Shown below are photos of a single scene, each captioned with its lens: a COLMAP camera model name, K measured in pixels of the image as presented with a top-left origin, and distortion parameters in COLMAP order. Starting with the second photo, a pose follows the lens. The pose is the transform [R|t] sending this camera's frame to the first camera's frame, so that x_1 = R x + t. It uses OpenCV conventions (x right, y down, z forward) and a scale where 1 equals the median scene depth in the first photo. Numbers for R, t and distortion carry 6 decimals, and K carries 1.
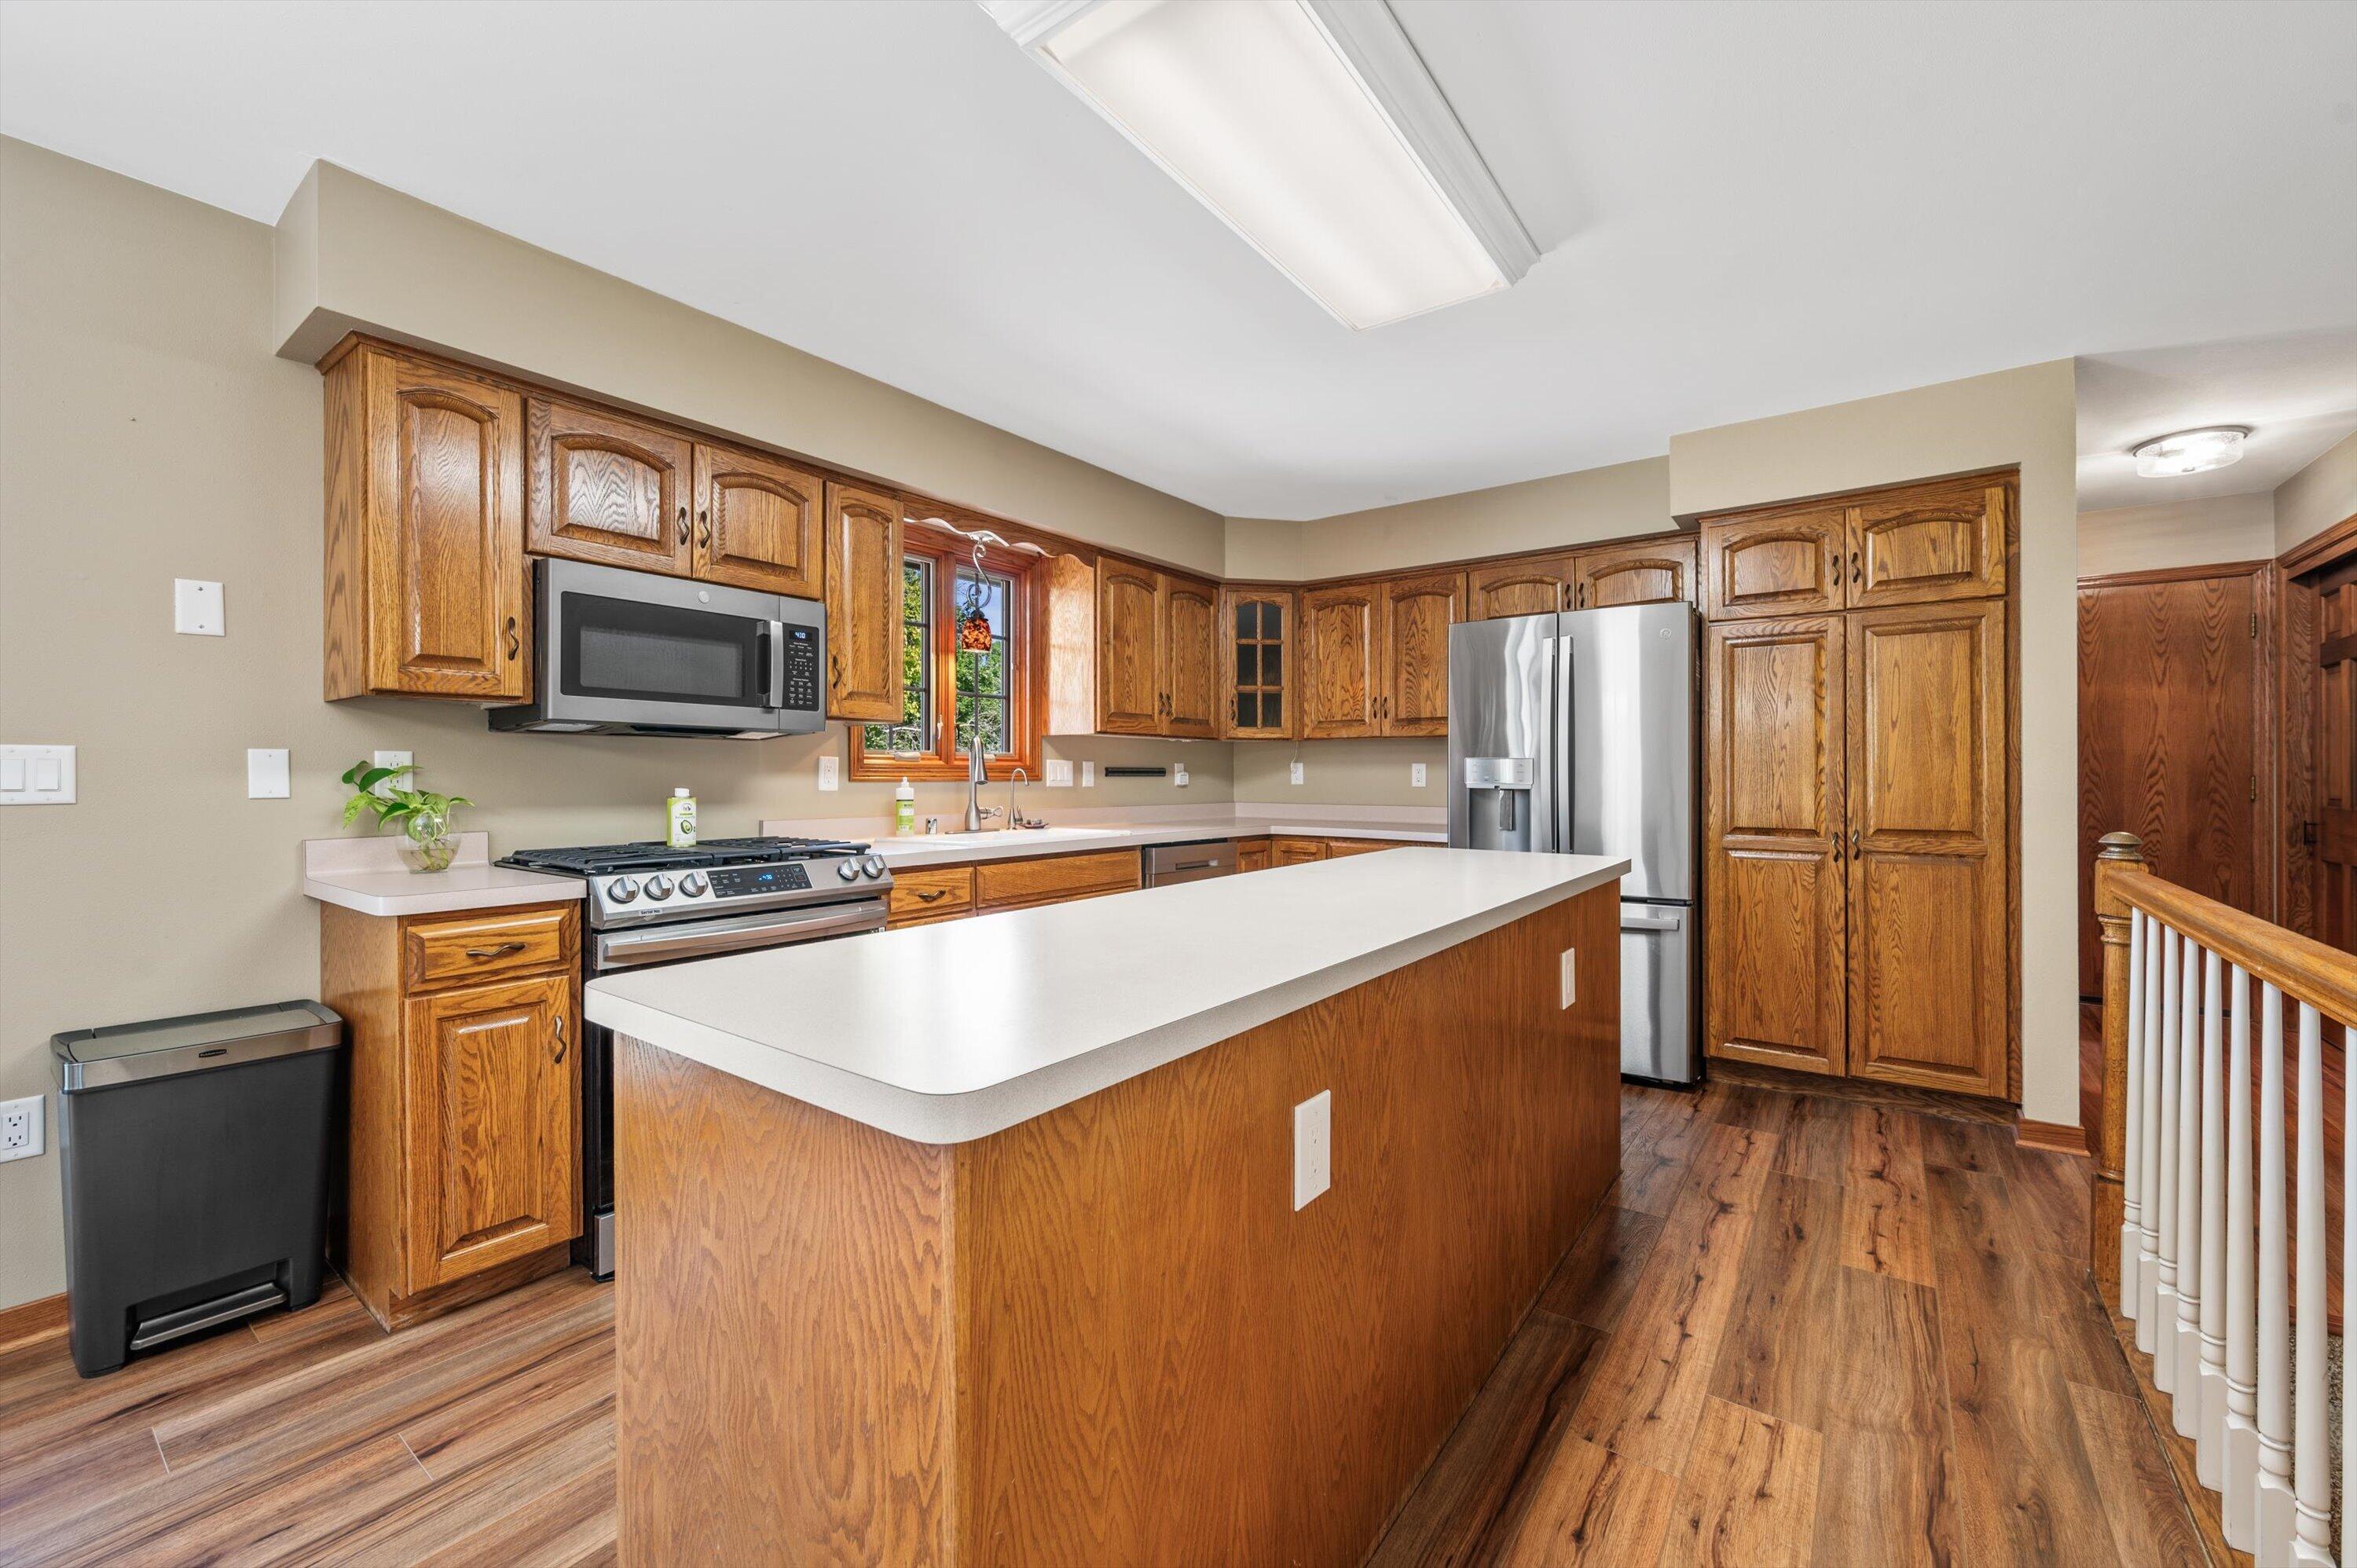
lens RADIAL K [[943.3, 0, 1179.6], [0, 943.3, 771.7], [0, 0, 1]] dist [-0.003335, 0.000753]
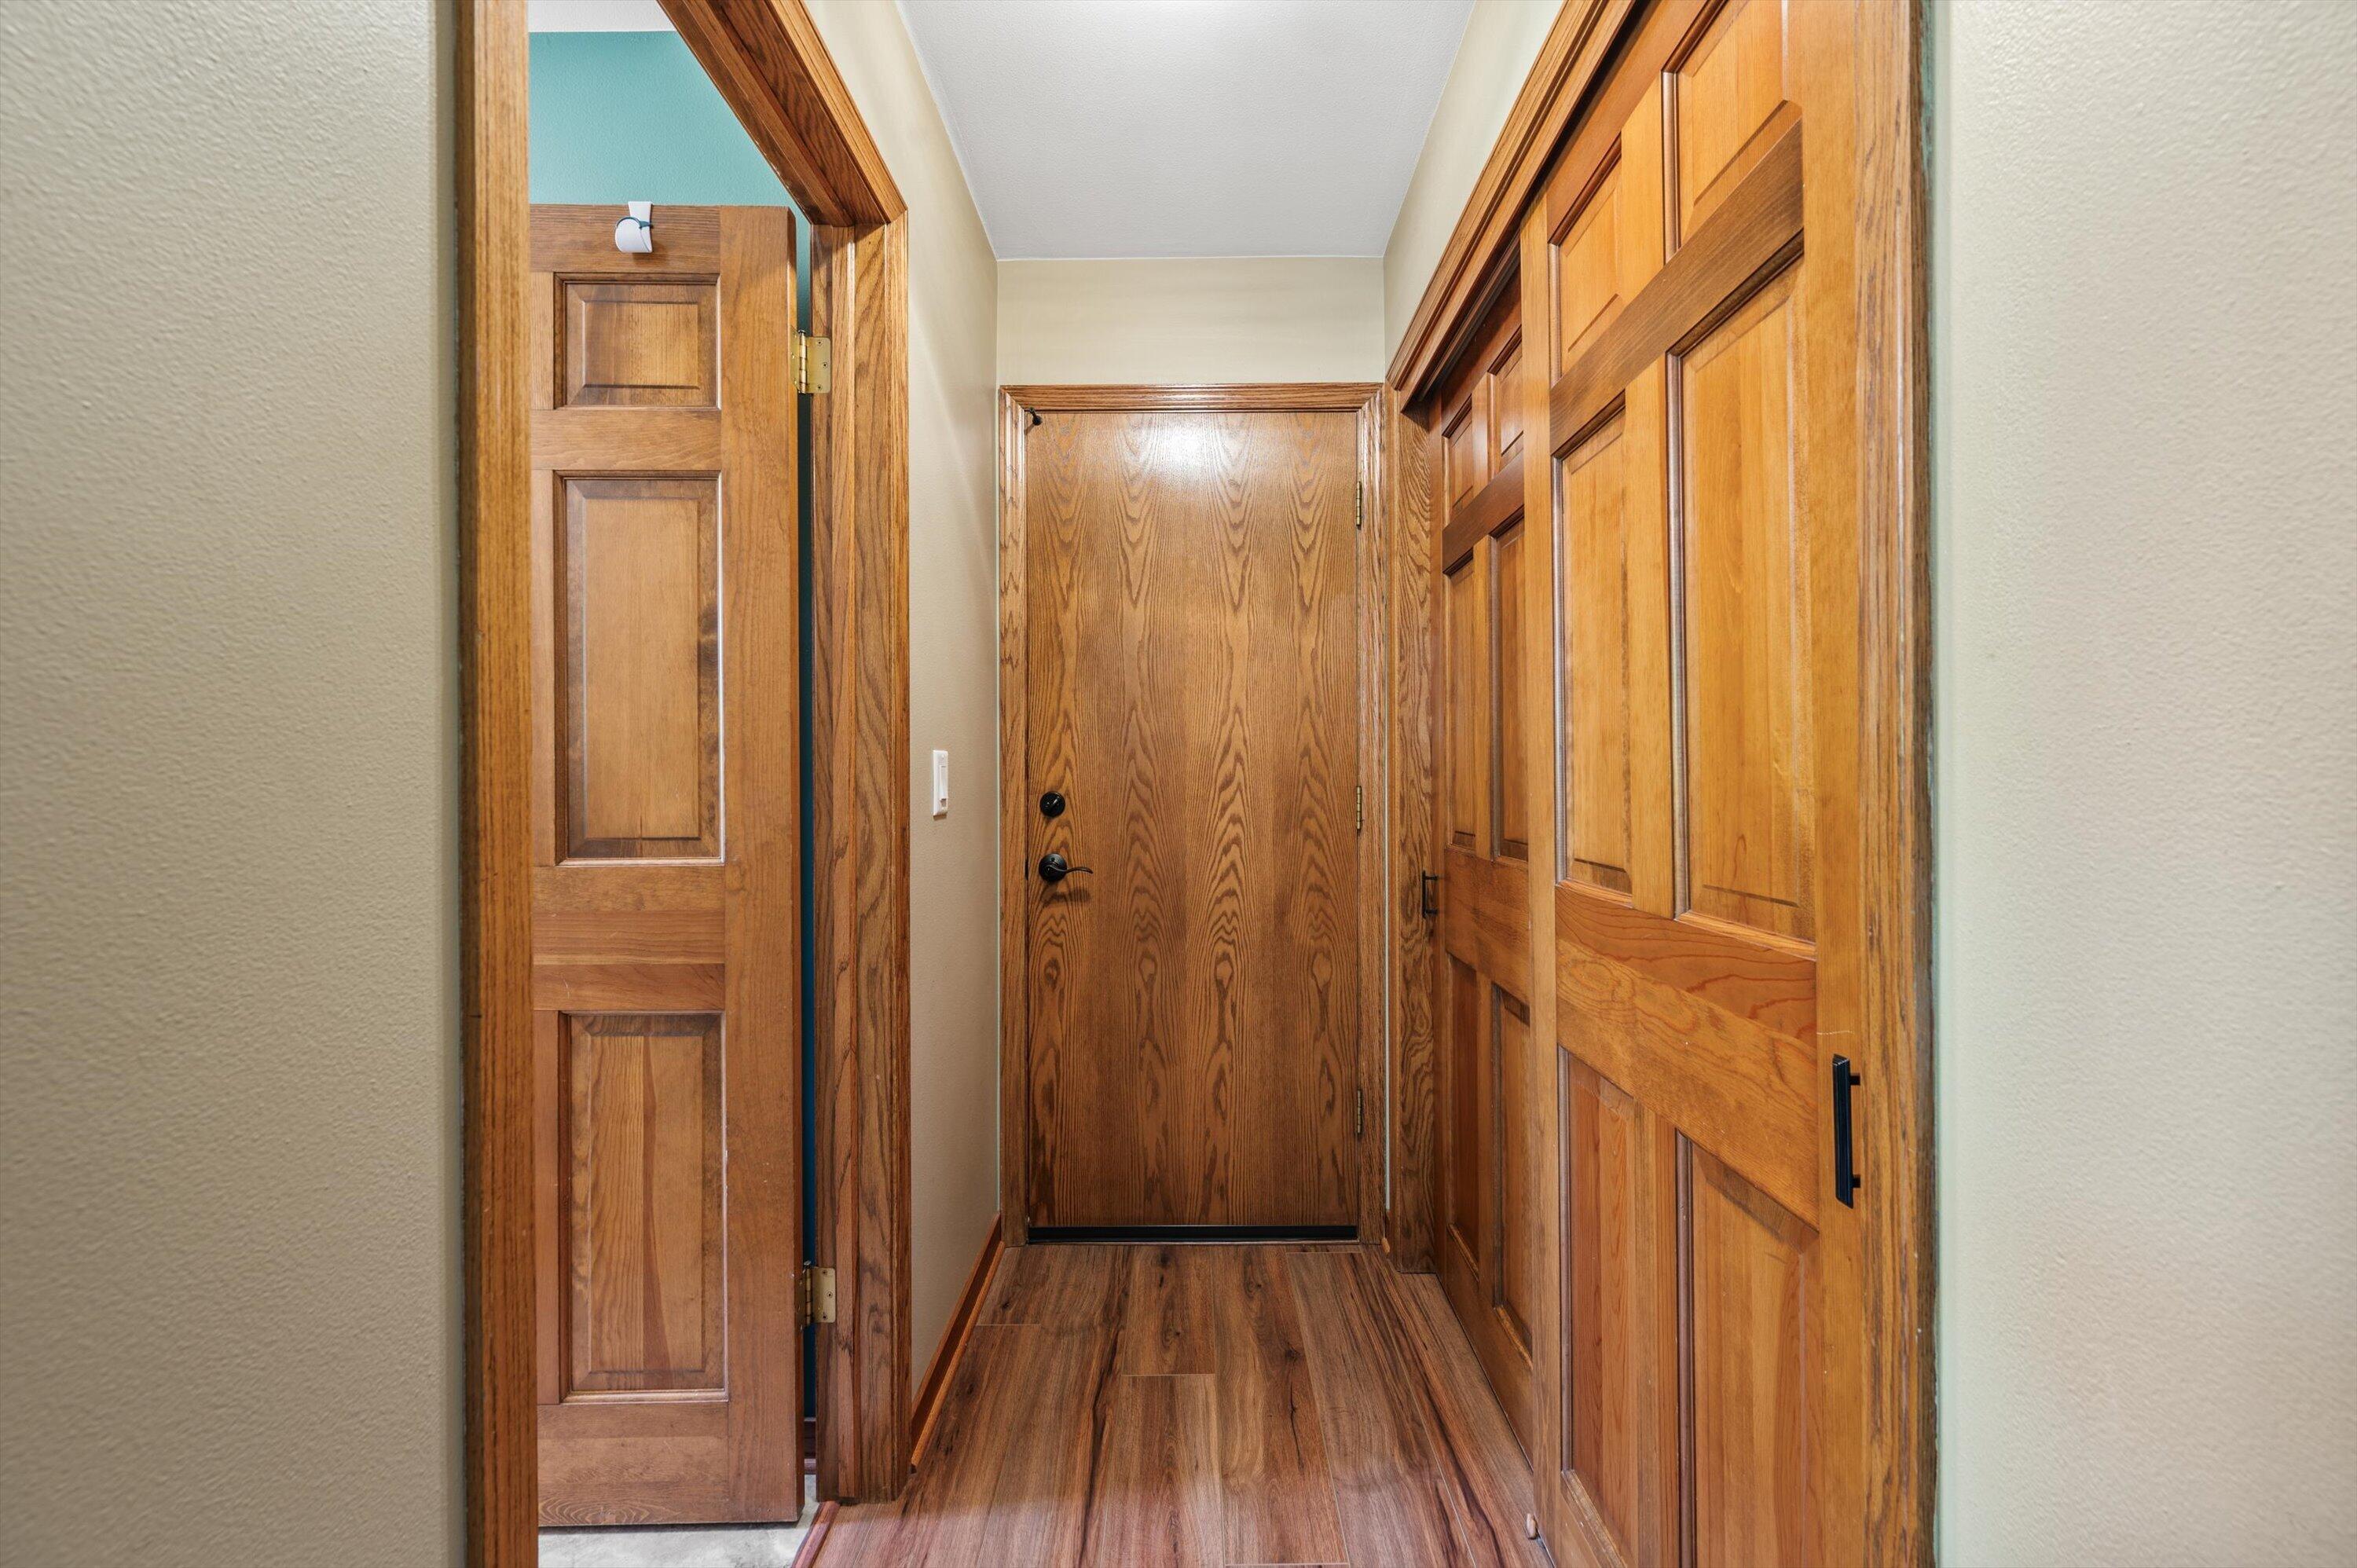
lens RADIAL K [[943.3, 0, 1188.6], [0, 943.3, 776.0], [0, 0, 1]] dist [-0.003335, 0.000753]
pose [[0.800861, 0.001101, 0.598849, 0.744039], [0.001061, 0.999994, -0.003257, 0.000573], [-0.598849, 0.003244, 0.800855, 0.629297]]
